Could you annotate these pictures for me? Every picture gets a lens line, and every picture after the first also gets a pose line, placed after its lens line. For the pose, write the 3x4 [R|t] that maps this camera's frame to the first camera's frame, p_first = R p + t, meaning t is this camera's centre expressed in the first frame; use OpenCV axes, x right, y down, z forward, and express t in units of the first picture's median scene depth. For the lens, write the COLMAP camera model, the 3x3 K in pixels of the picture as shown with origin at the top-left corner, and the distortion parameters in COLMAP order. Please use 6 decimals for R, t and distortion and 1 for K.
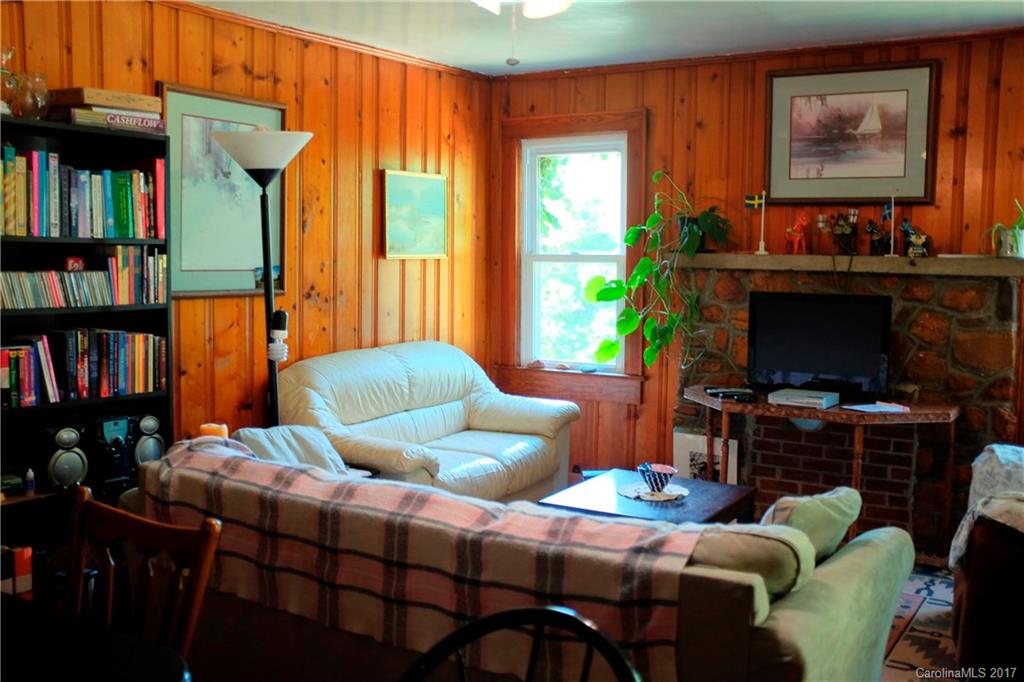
lens RADIAL K [[1031.9, 0, 512.0], [0, 1031.9, 341.0], [0, 0, 1]] dist [-0.121736, 0.194405]
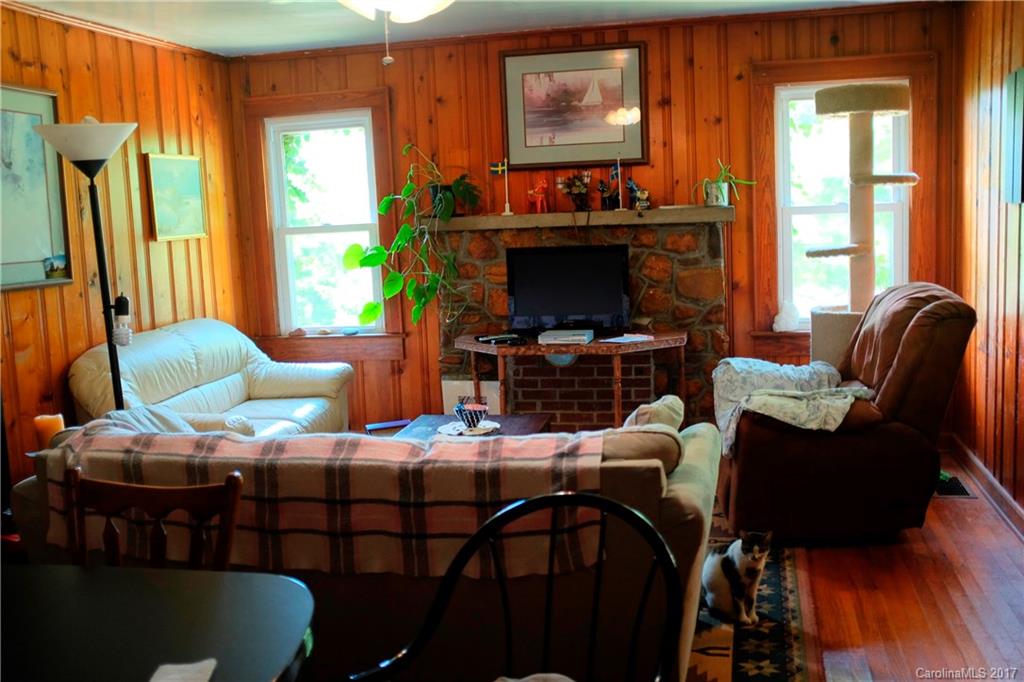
lens RADIAL K [[1031.9, 0, 512.0], [0, 1031.9, 341.0], [0, 0, 1]] dist [-0.121736, 0.194405]
pose [[0.938613, -0.095413, 0.331513, -0.146180], [0.084130, 0.995286, 0.048256, -0.000945], [-0.334555, -0.017404, 0.942216, -0.073446]]
